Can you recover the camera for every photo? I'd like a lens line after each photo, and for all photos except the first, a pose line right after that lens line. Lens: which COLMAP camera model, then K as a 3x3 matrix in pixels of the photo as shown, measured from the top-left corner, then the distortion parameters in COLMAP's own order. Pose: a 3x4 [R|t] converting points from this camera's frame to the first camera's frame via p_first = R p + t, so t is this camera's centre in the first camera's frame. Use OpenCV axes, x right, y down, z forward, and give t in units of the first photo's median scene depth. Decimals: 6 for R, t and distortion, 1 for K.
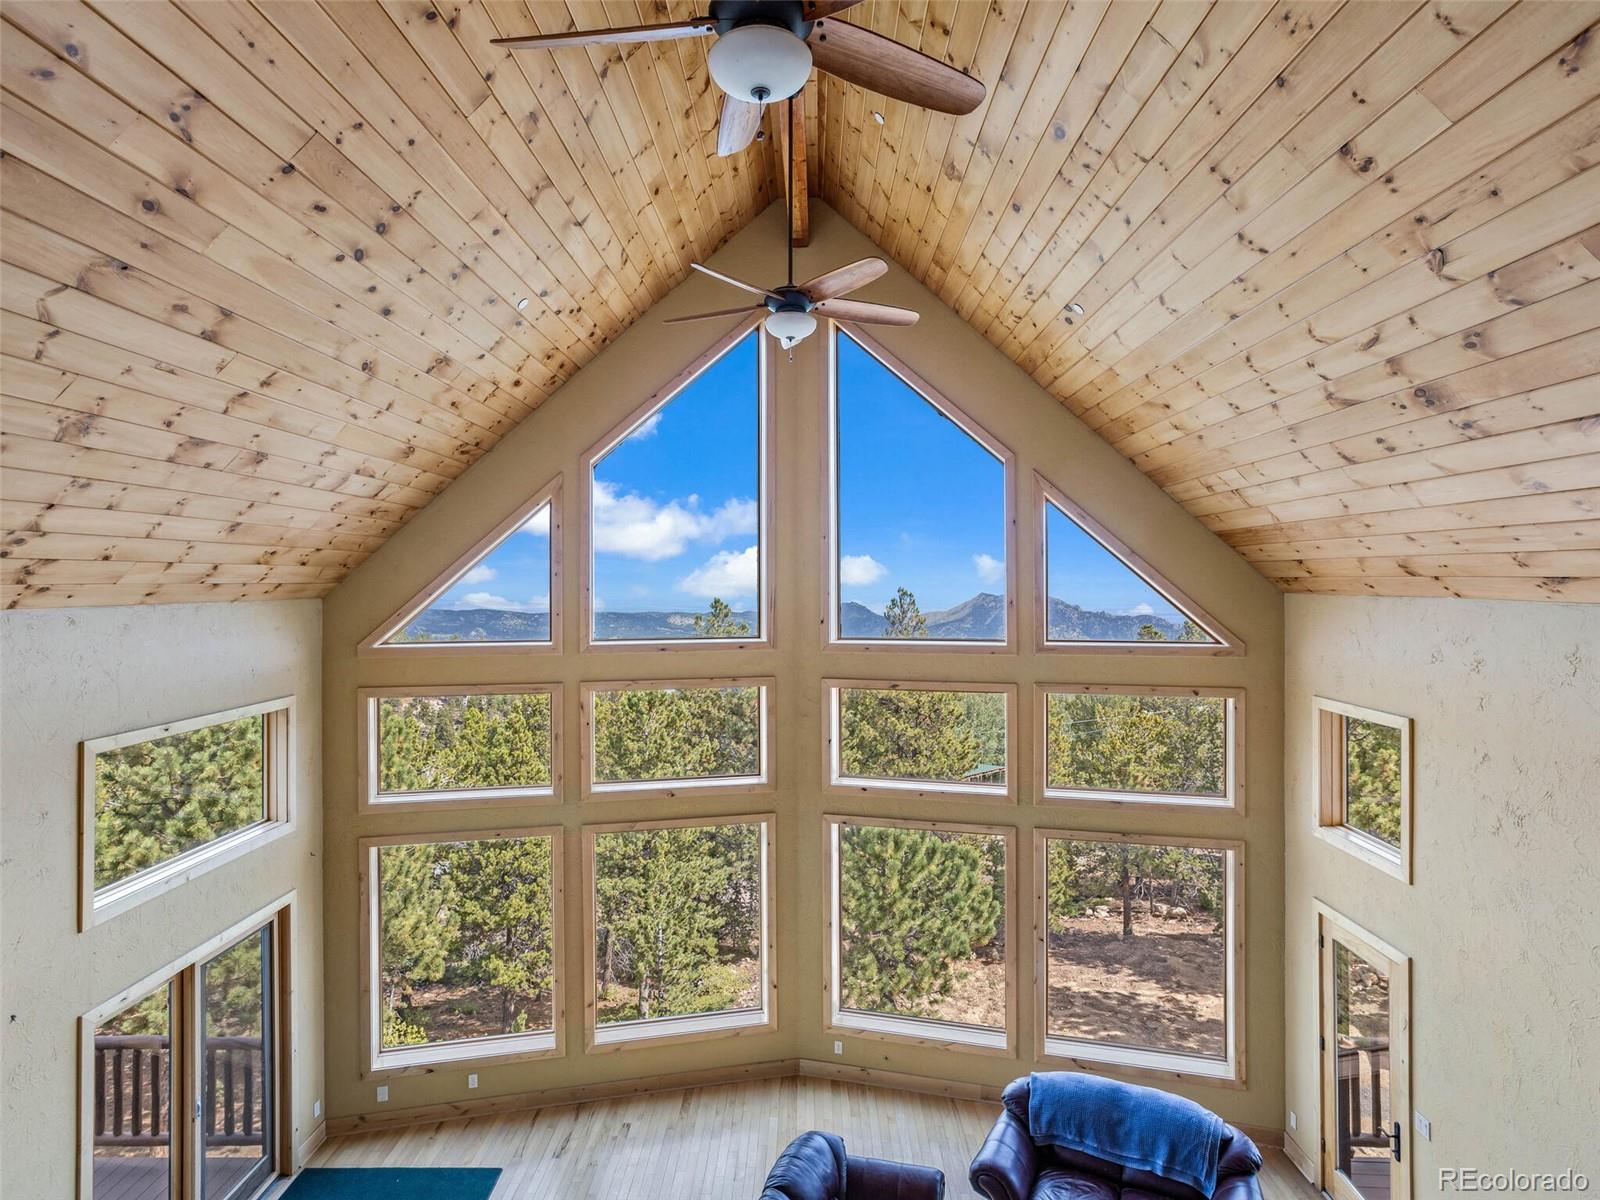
lens RADIAL K [[871.2, 0, 804.5], [0, 871.2, 582.4], [0, 0, 1]] dist [-0.056267, 0.034268]
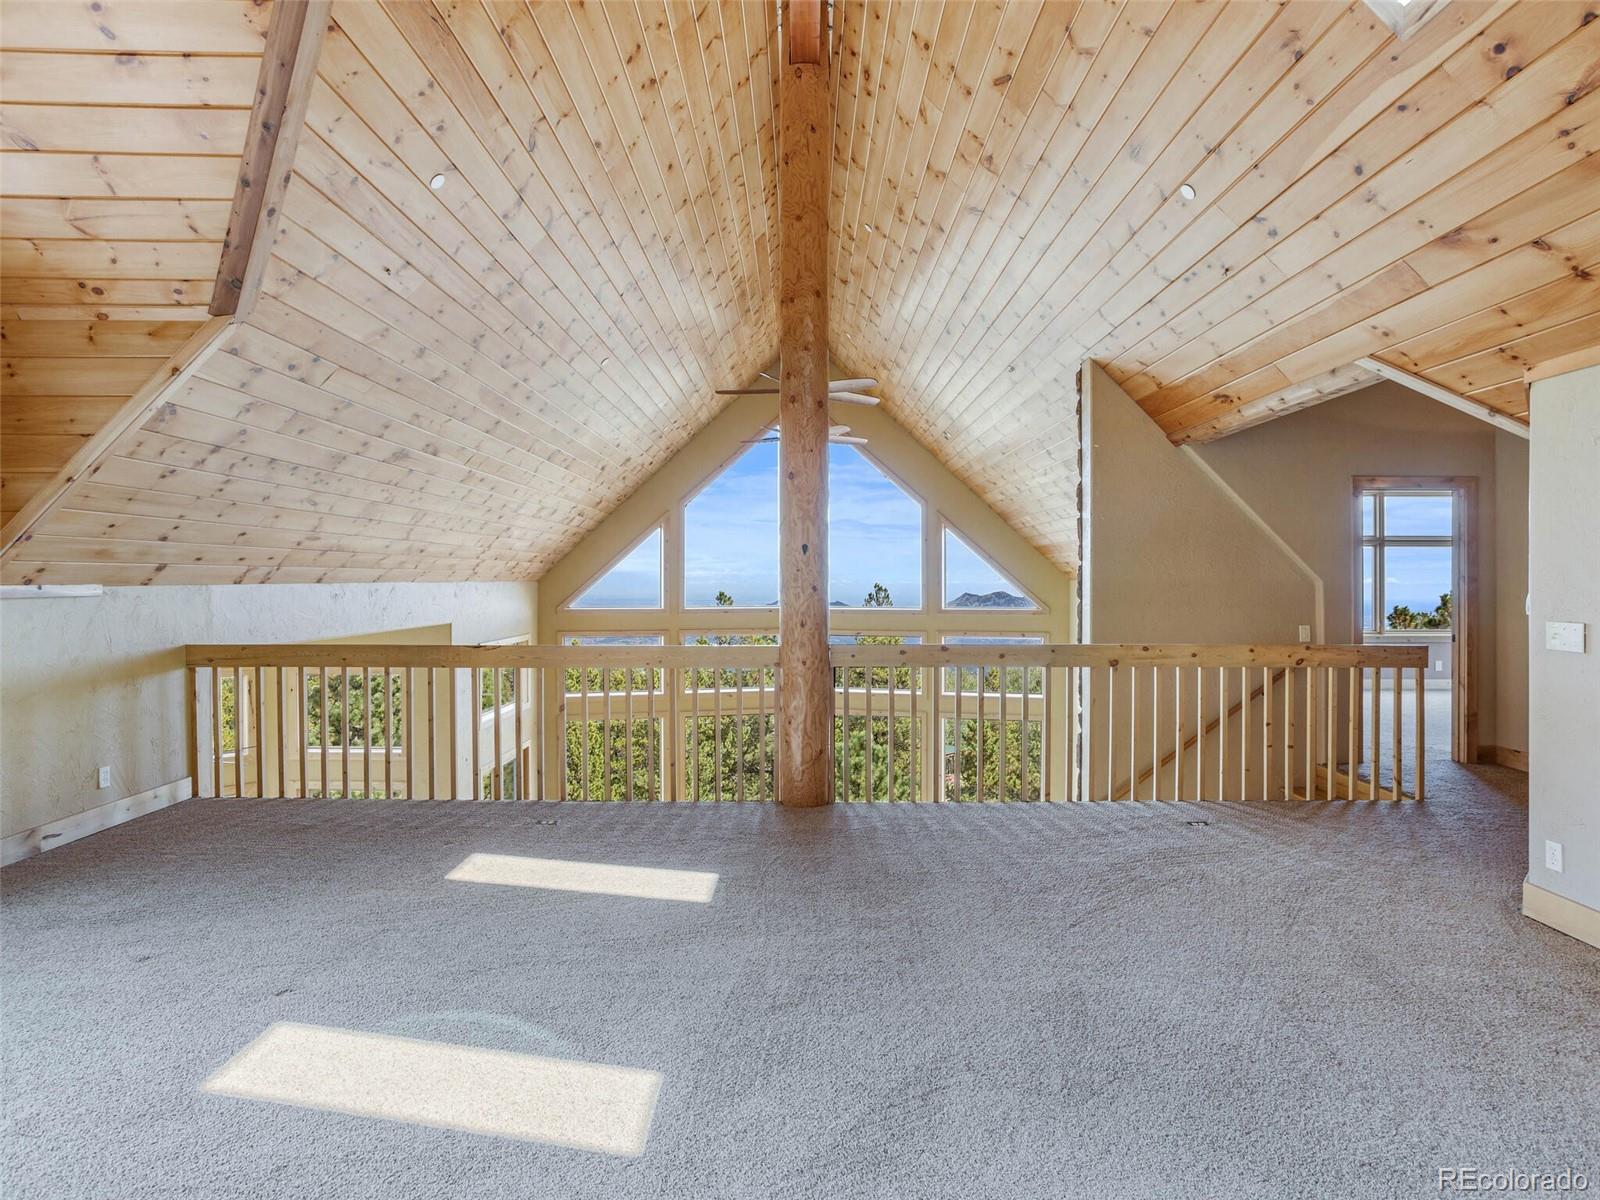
lens RADIAL K [[871.2, 0, 804.5], [0, 871.2, 582.4], [0, 0, 1]] dist [-0.056267, 0.034268]
pose [[0.999815, 0.002688, 0.019059, -0.042081], [-0.002704, 0.999996, 0.000802, 0.017163], [-0.019057, -0.000853, 0.999818, -0.809886]]
